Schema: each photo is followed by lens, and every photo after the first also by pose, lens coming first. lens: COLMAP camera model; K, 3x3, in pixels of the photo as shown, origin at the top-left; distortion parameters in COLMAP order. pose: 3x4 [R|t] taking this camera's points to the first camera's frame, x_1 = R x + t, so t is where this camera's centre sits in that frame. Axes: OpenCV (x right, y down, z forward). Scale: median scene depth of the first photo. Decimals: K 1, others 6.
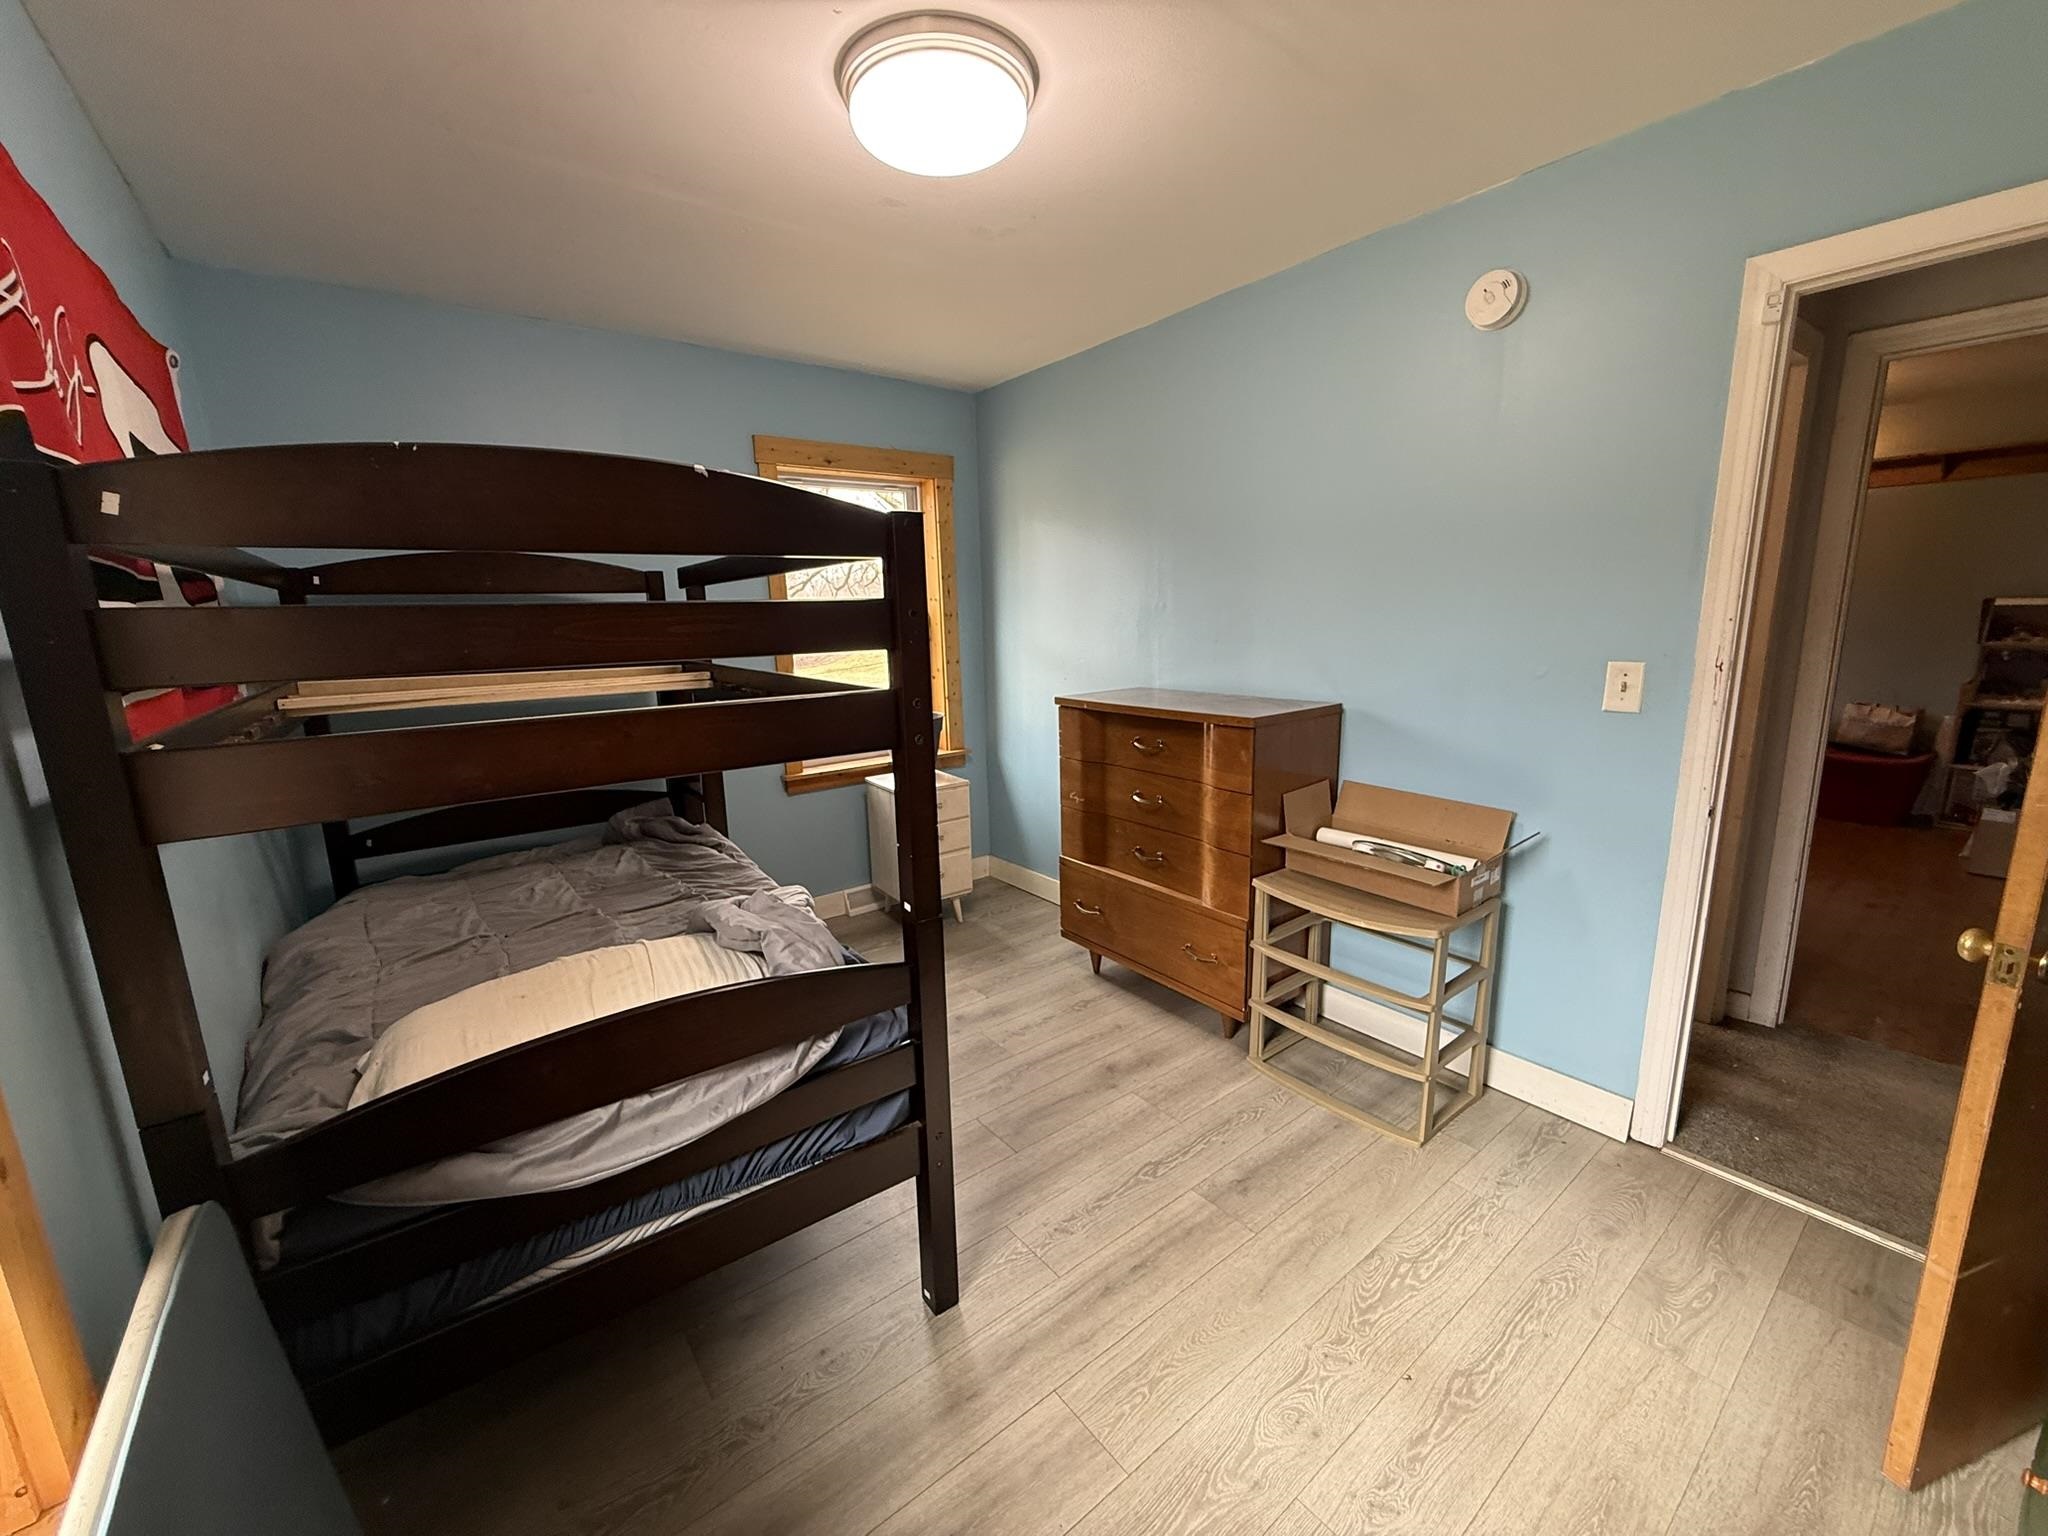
lens RADIAL K [[813.9, 0, 1018.7], [0, 813.9, 771.6], [0, 0, 1]] dist [-0.001175, -0.000199]
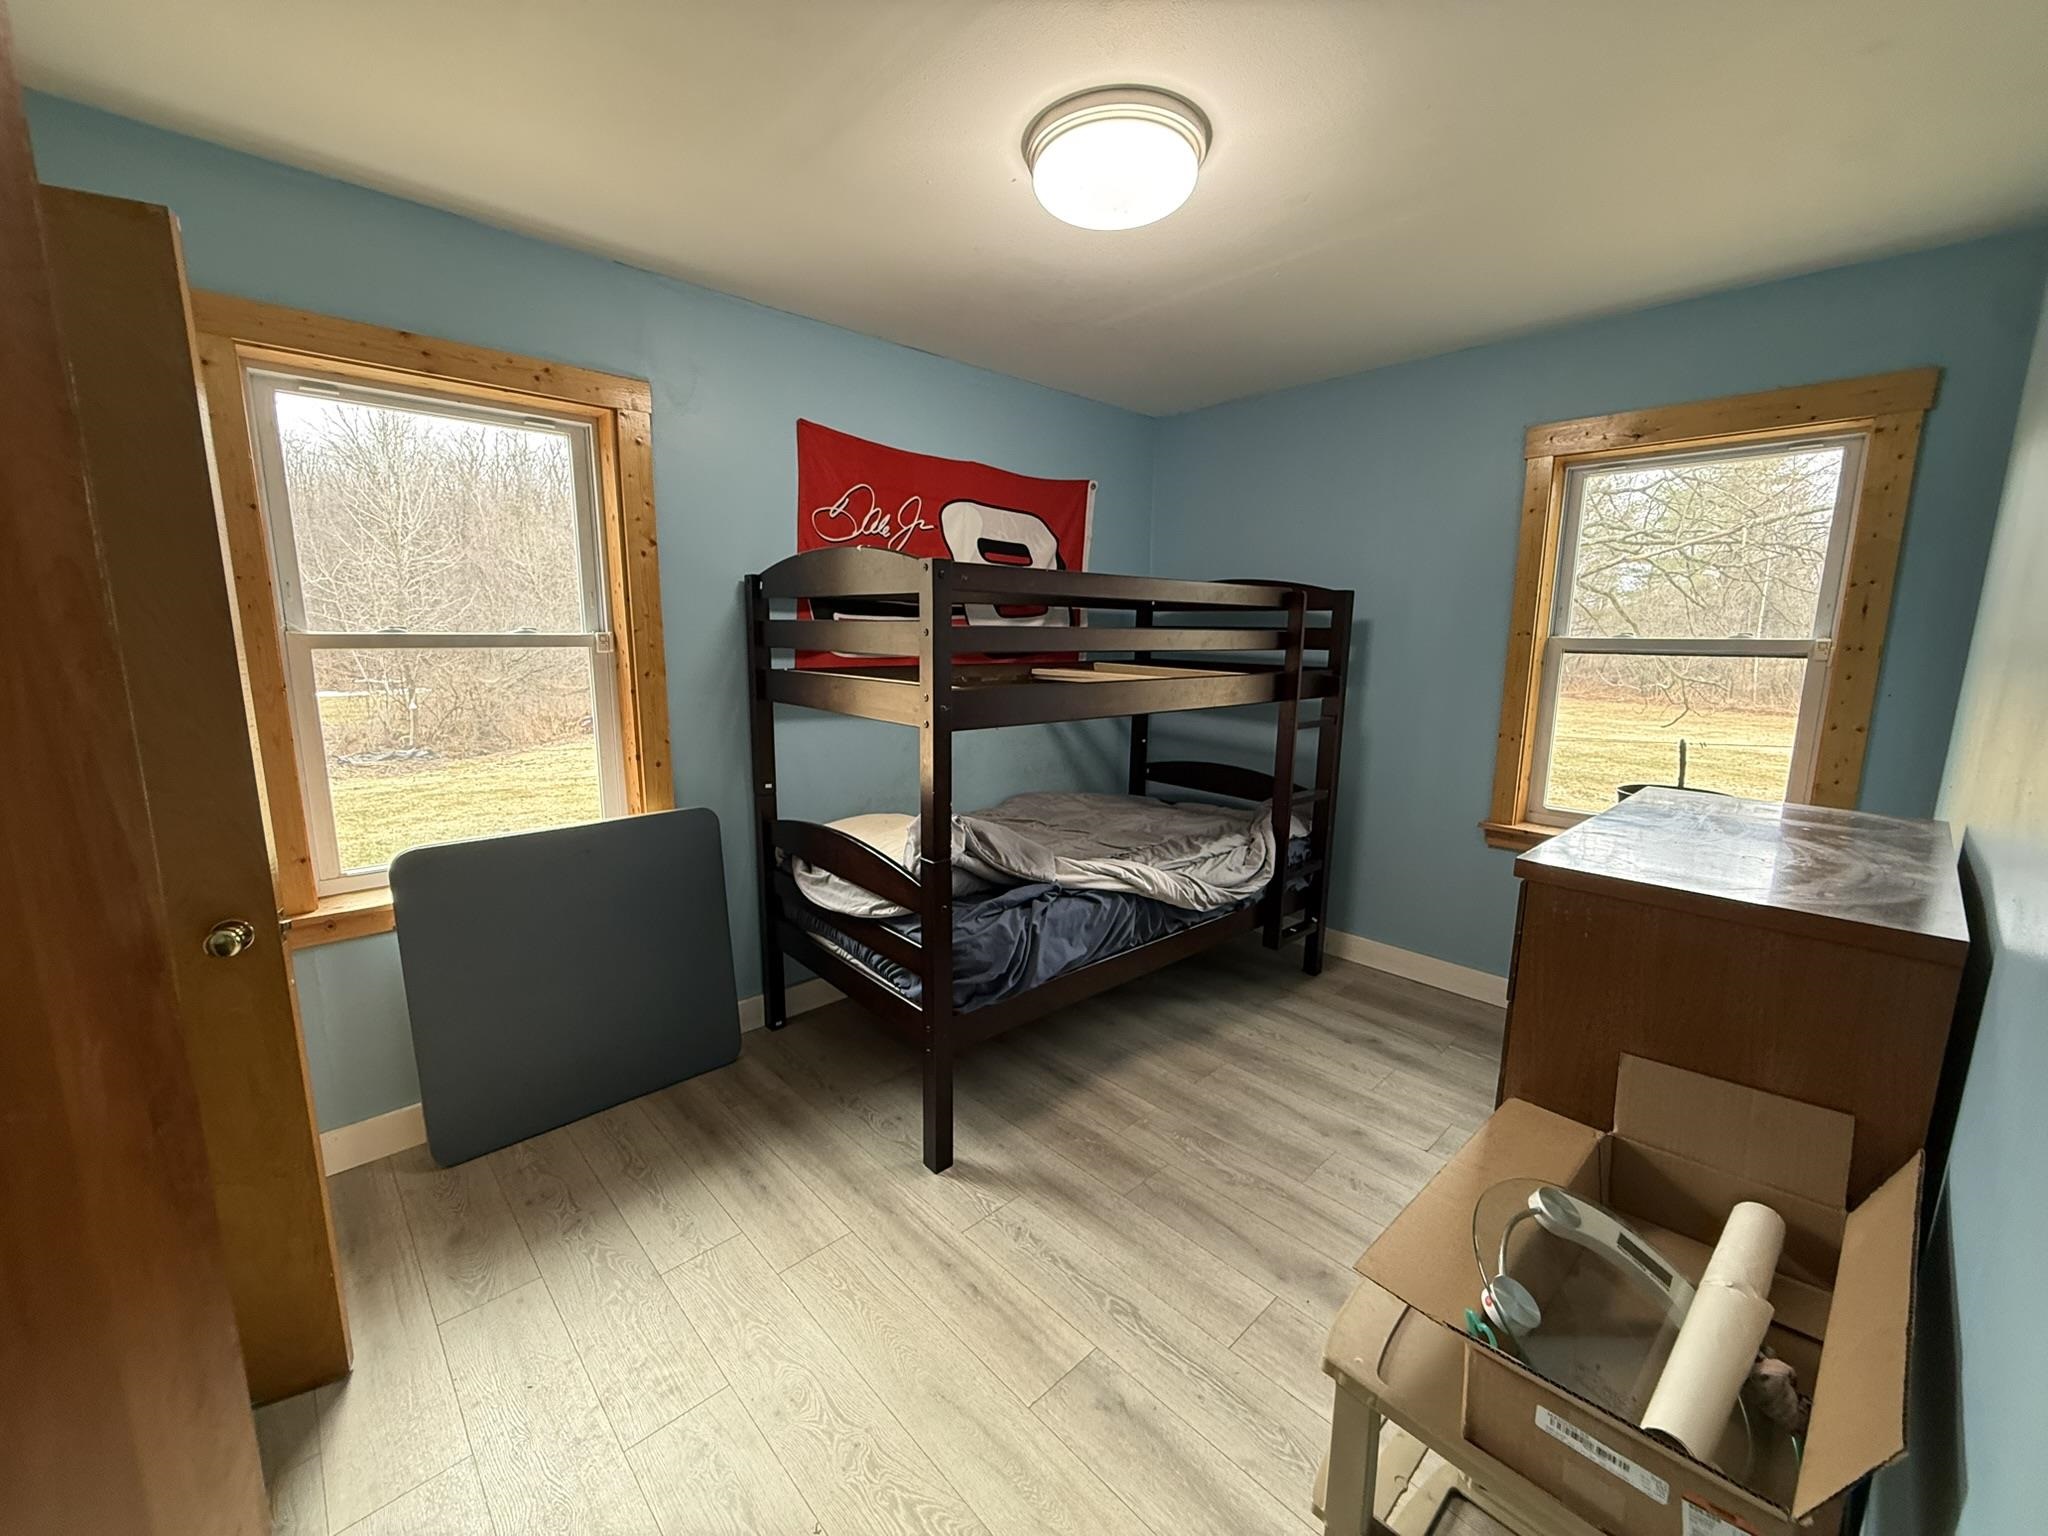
lens RADIAL K [[813.9, 0, 1018.7], [0, 813.9, 771.6], [0, 0, 1]] dist [-0.001175, -0.000199]
pose [[0.096049, 0.198224, -0.975439, 1.088428], [-0.208825, 0.962174, 0.174966, -0.206219], [0.973225, 0.186891, 0.133810, 0.869045]]
